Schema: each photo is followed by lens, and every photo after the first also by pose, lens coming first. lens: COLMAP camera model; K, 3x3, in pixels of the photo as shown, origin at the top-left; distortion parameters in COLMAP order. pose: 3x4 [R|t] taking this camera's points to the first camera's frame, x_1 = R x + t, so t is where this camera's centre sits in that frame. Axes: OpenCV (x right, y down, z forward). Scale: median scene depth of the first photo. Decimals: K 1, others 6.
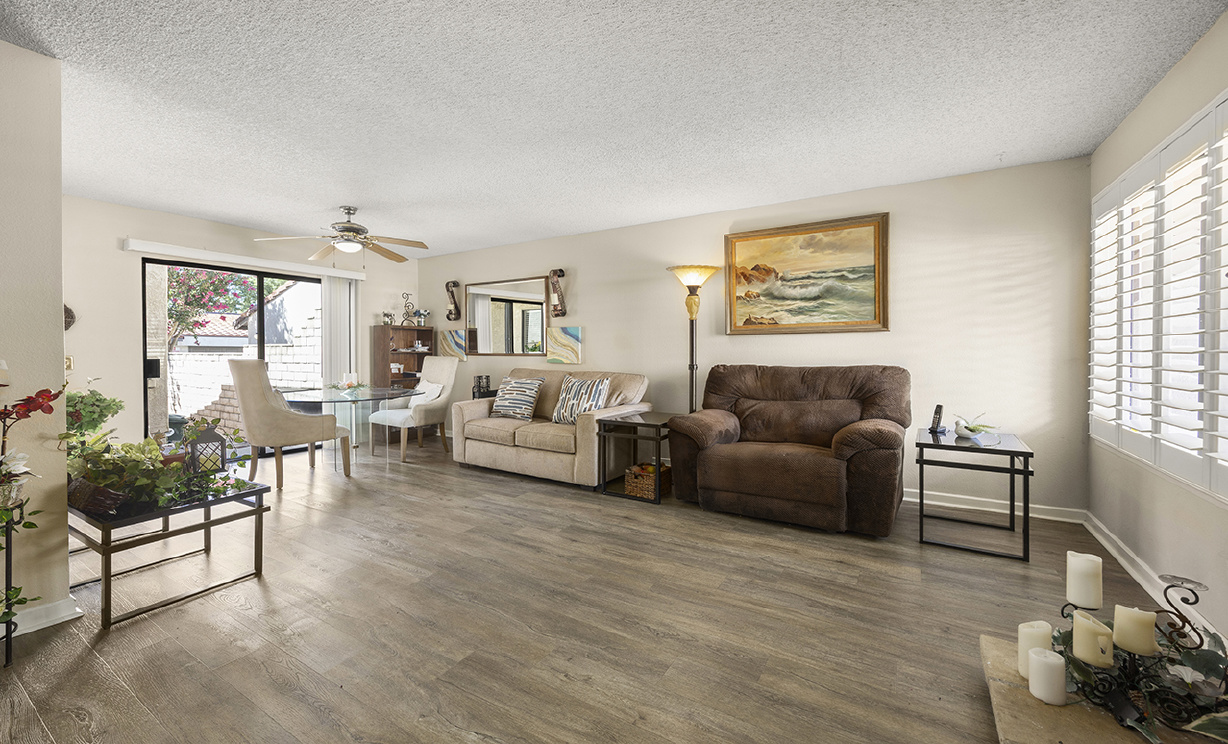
lens RADIAL K [[493.8, 0, 591.9], [0, 493.8, 357.2], [0, 0, 1]] dist [0.001426, 0.000047]
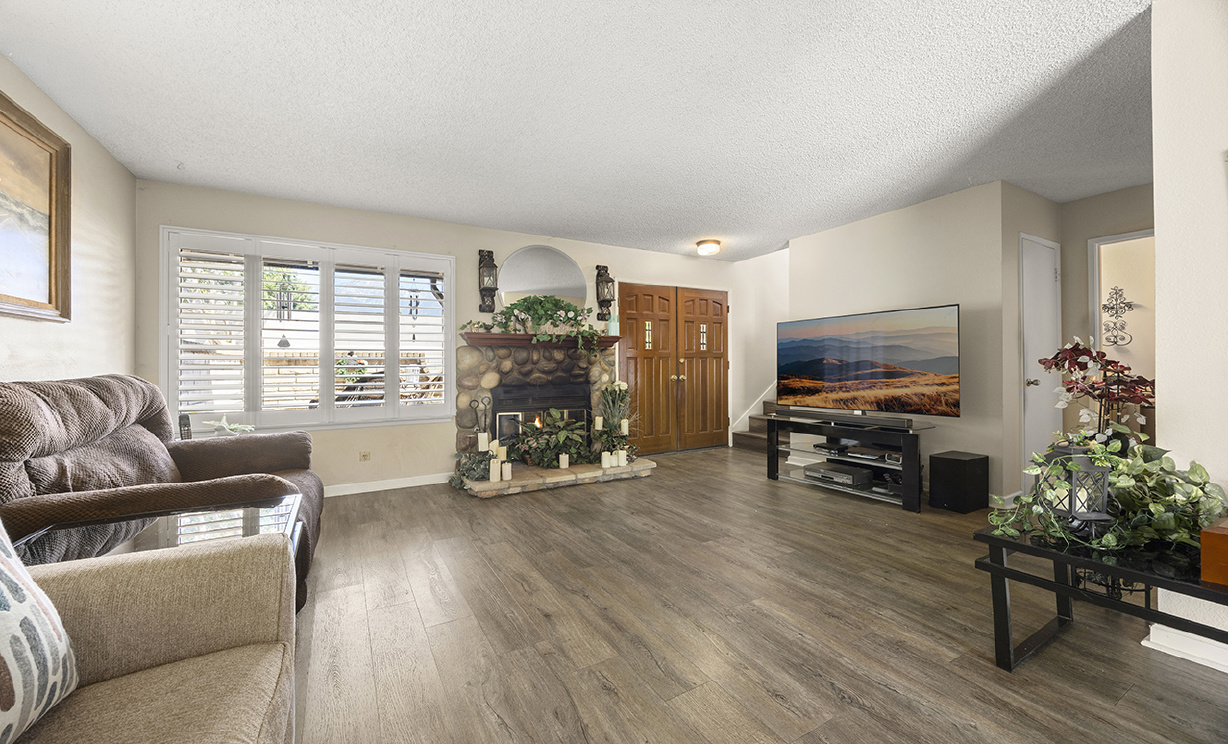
lens RADIAL K [[478.1, 0, 616.8], [0, 478.1, 362.8], [0, 0, 1]] dist [-0.000766, -0.000245]
pose [[-0.892814, 0.014920, 0.450179, -0.256371], [0.016080, 0.999870, -0.001249, 0.008852], [-0.450139, 0.006124, -0.892937, 0.917504]]
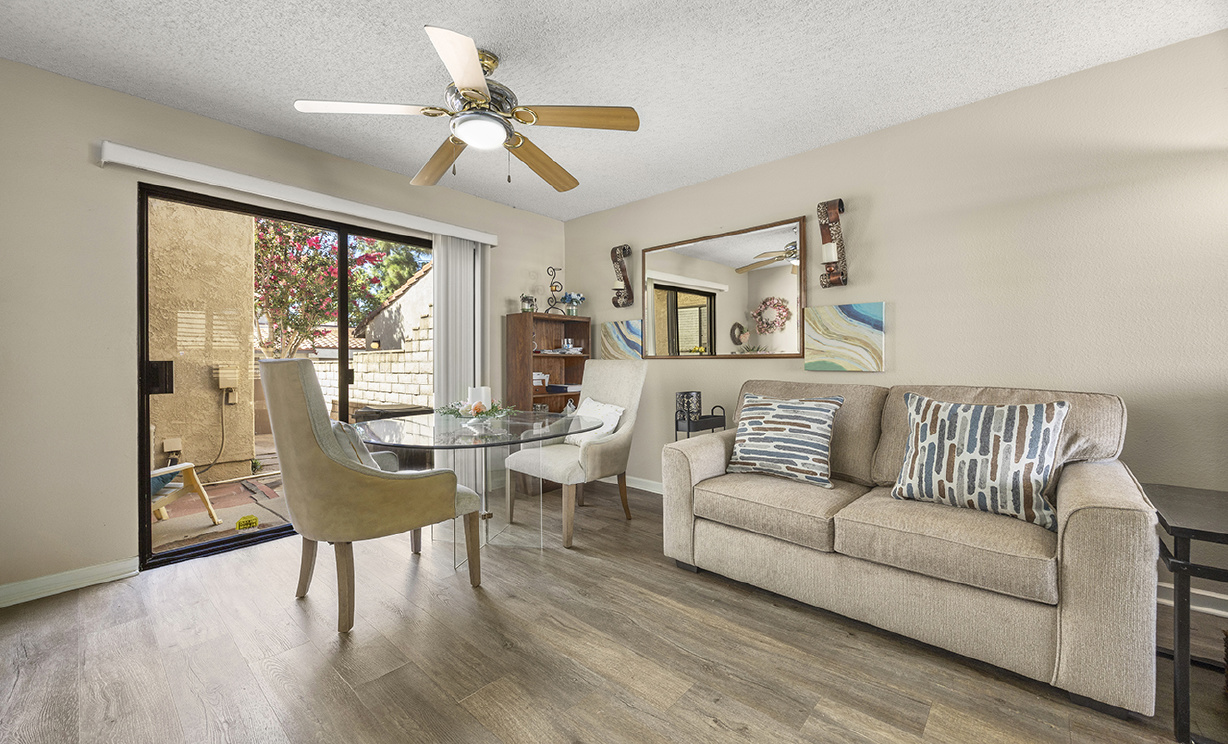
lens RADIAL K [[478.1, 0, 616.8], [0, 478.1, 362.8], [0, 0, 1]] dist [-0.000766, -0.000245]
pose [[0.989341, -0.002769, -0.145591, -0.246506], [0.000566, 0.999885, -0.015171, 0.012663], [0.145616, 0.014927, 0.989229, 0.468578]]
